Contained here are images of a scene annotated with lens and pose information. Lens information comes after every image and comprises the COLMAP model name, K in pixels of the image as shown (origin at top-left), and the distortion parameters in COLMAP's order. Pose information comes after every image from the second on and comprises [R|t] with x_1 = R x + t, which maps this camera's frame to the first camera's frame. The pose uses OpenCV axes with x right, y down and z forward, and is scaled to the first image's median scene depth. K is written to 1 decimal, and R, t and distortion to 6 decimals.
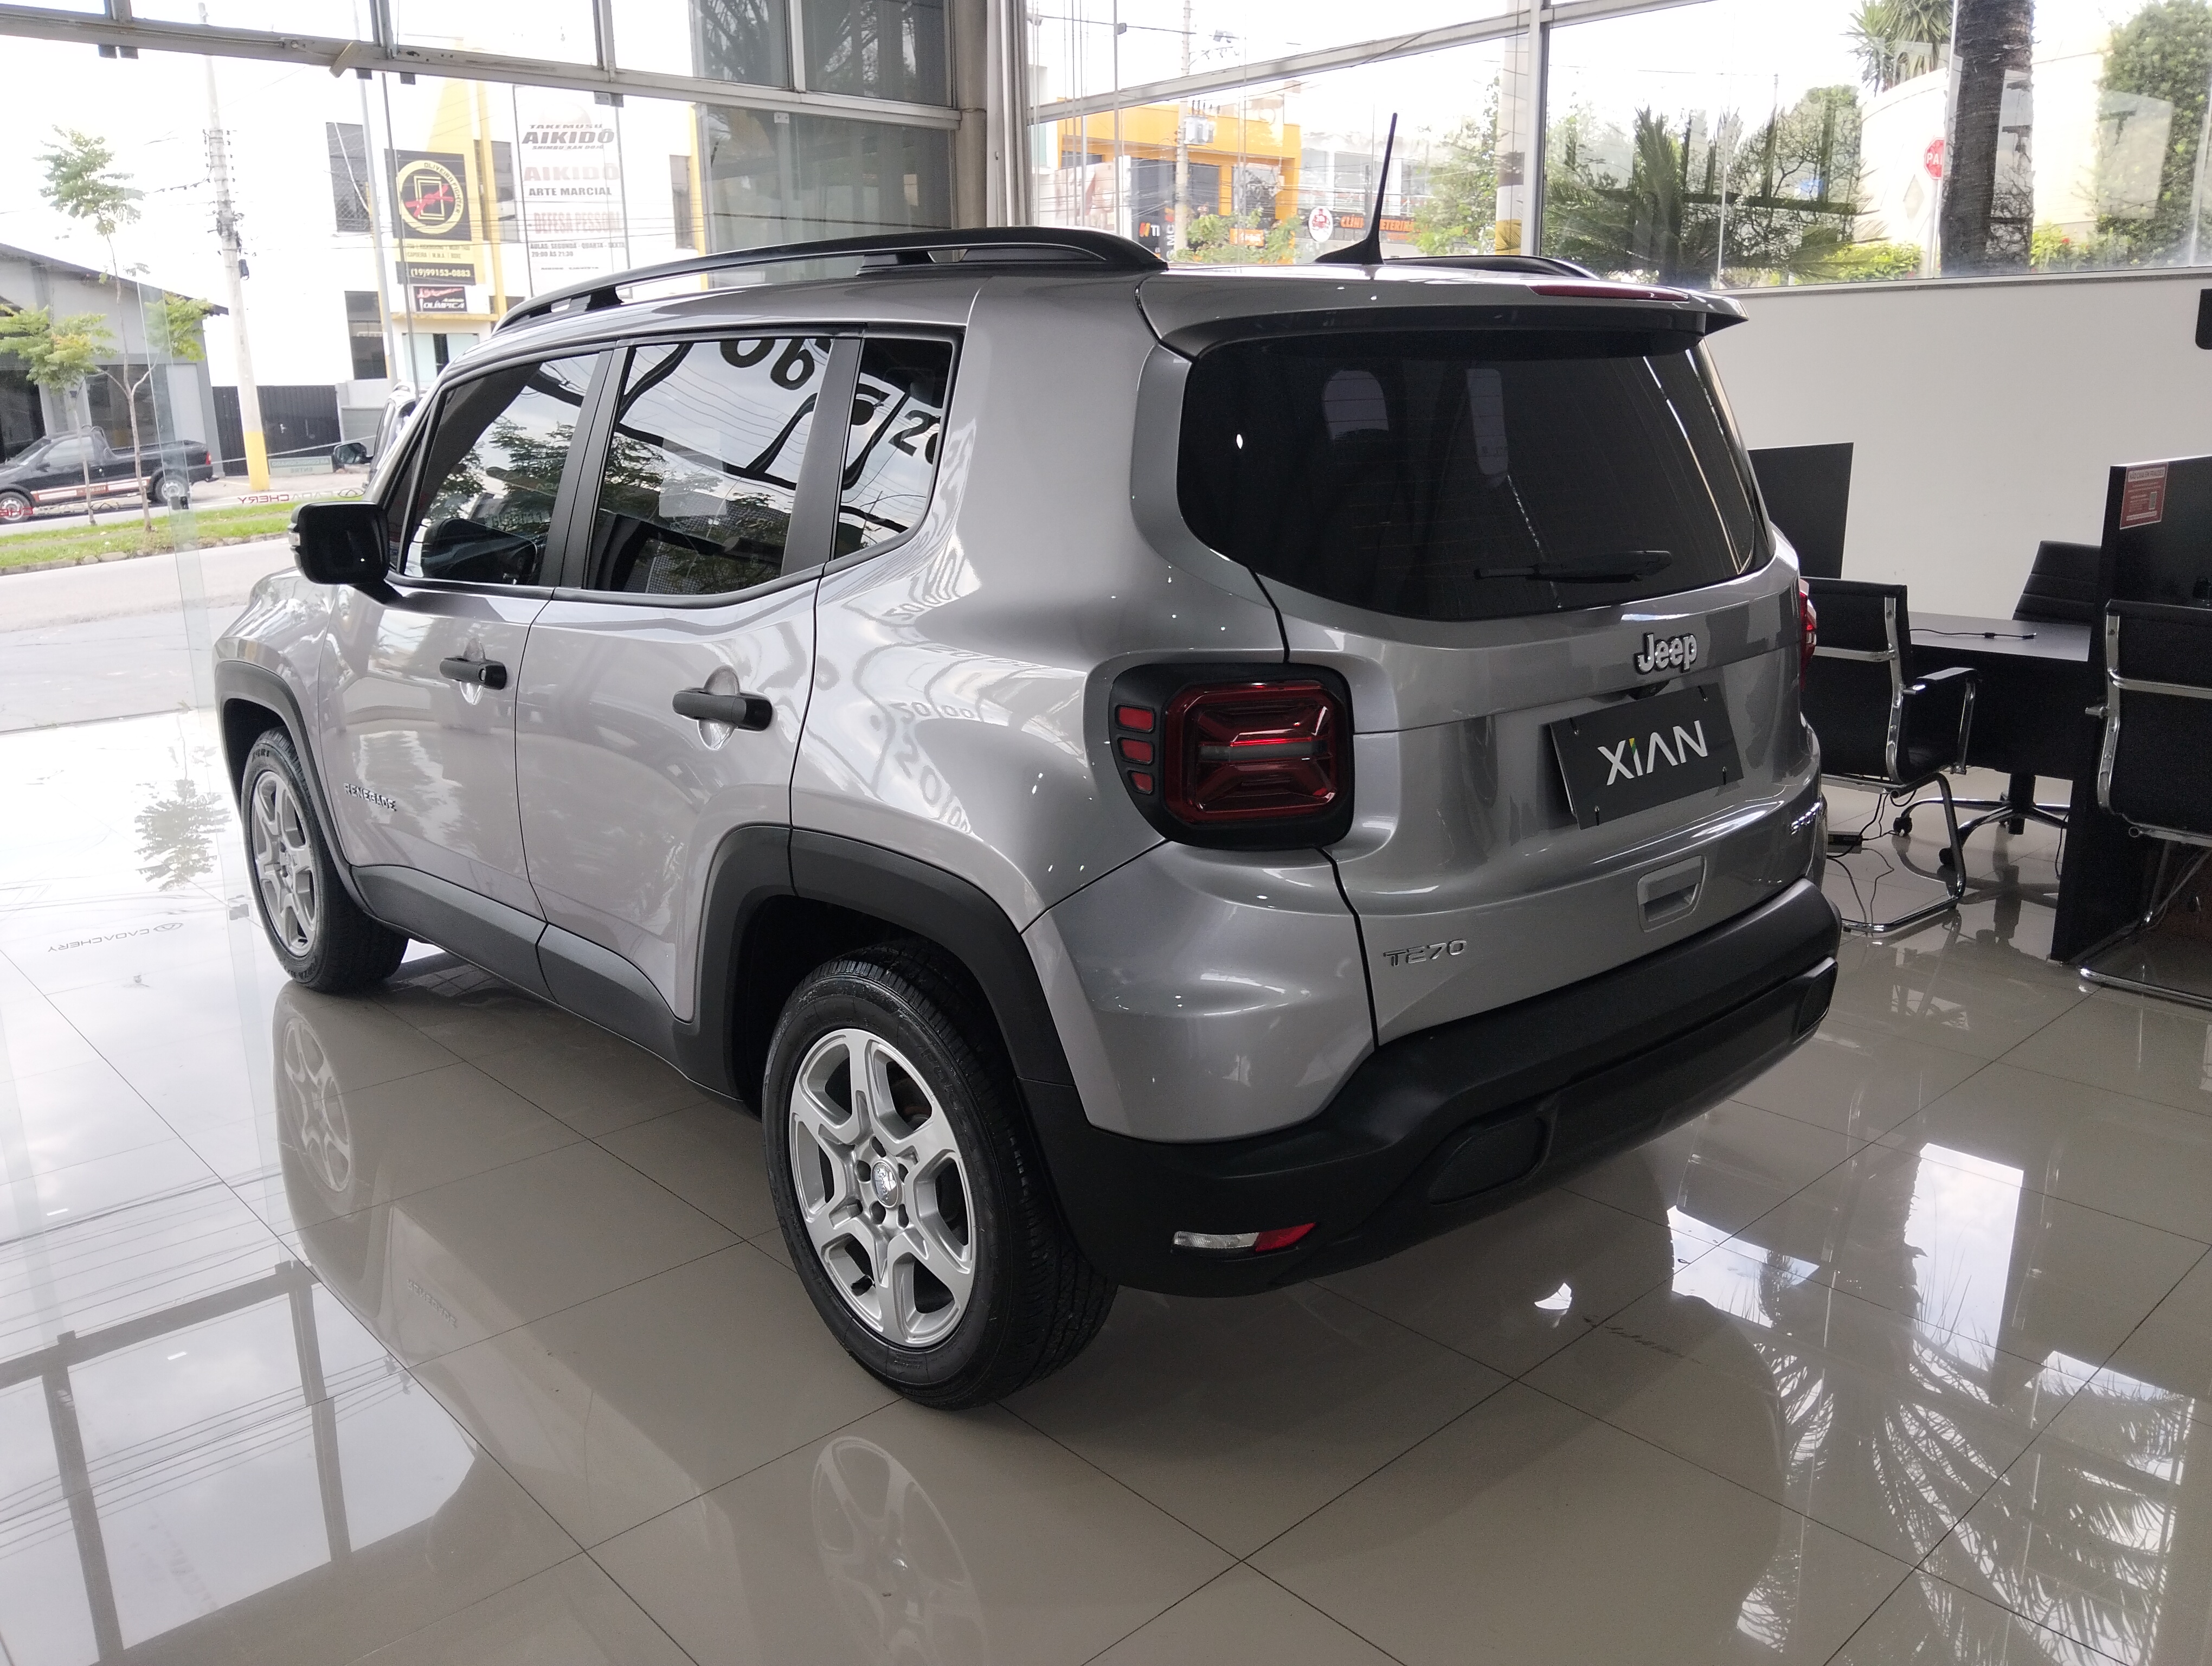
lens RADIAL K [[1711.6, 0, 1115.6], [0, 1711.6, 833.7], [0, 0, 1]] dist [-0.009455, -0.002806]
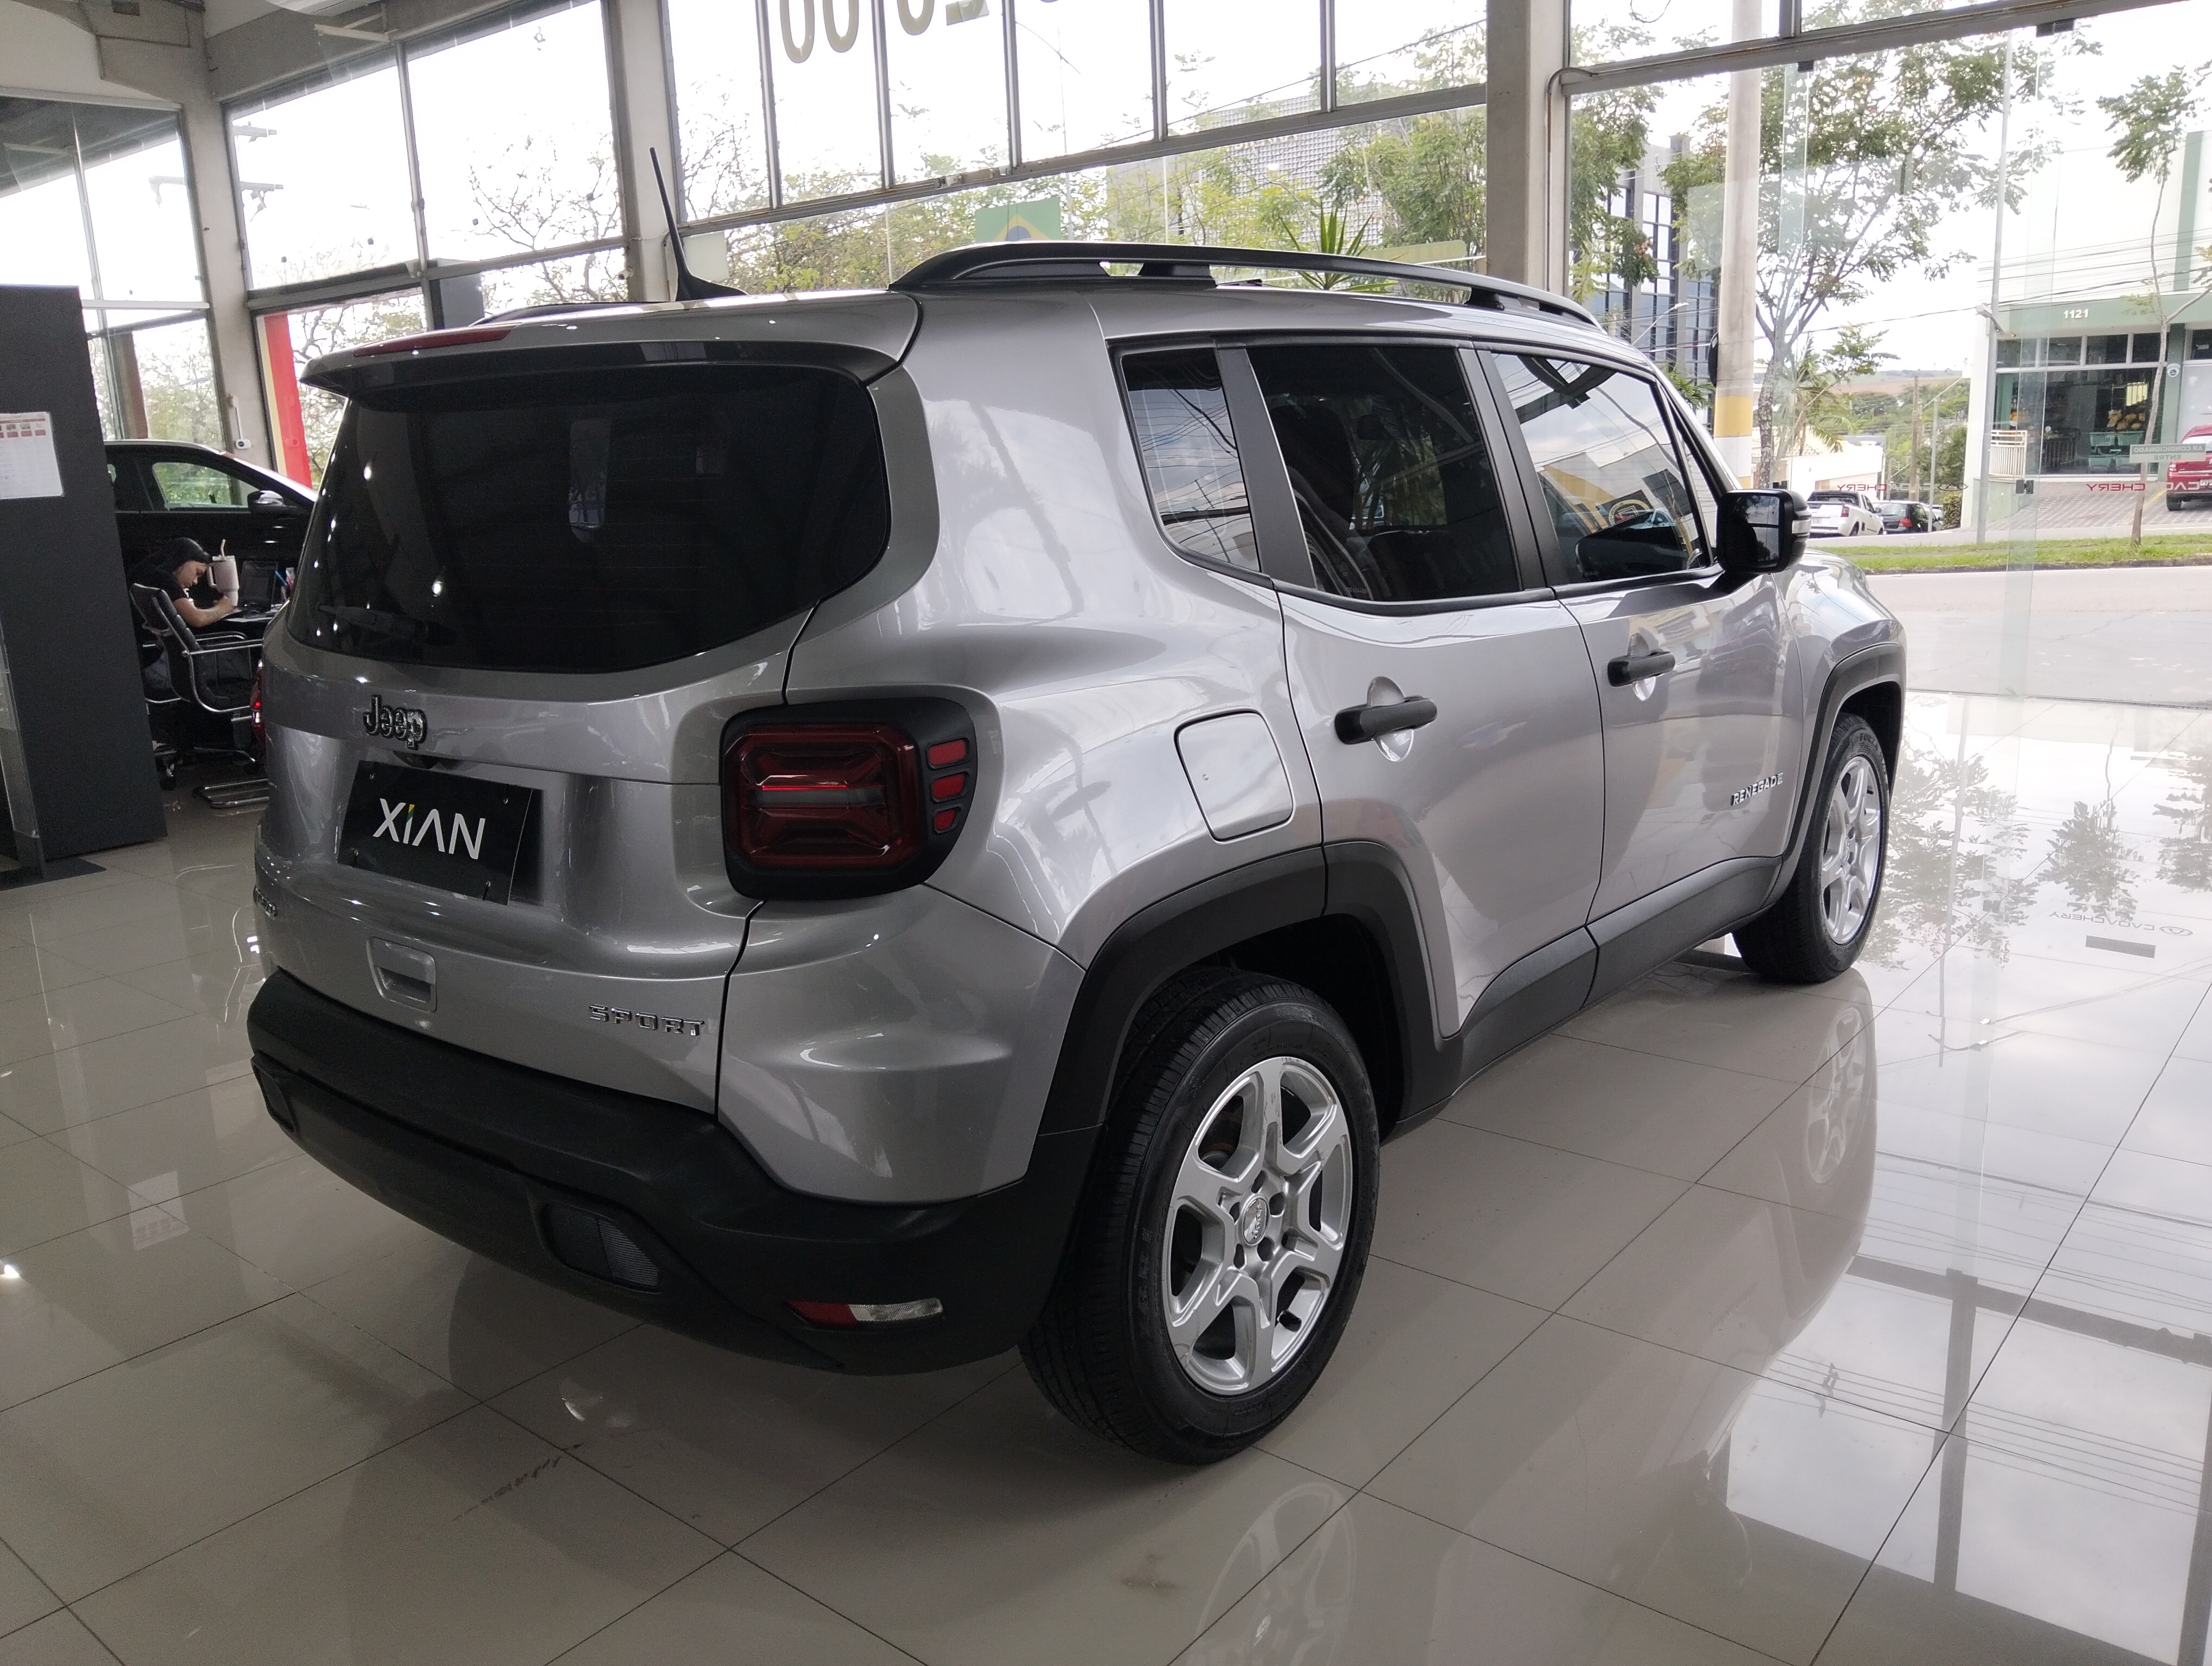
lens RADIAL K [[1711.6, 0, 1121.0], [0, 1711.6, 832.5], [0, 0, 1]] dist [-0.009455, -0.002806]
pose [[0.136673, 0.226528, -0.964368, 1.248687], [-0.209016, 0.958181, 0.195453, -0.302448], [0.968314, 0.174855, 0.178306, 1.181498]]
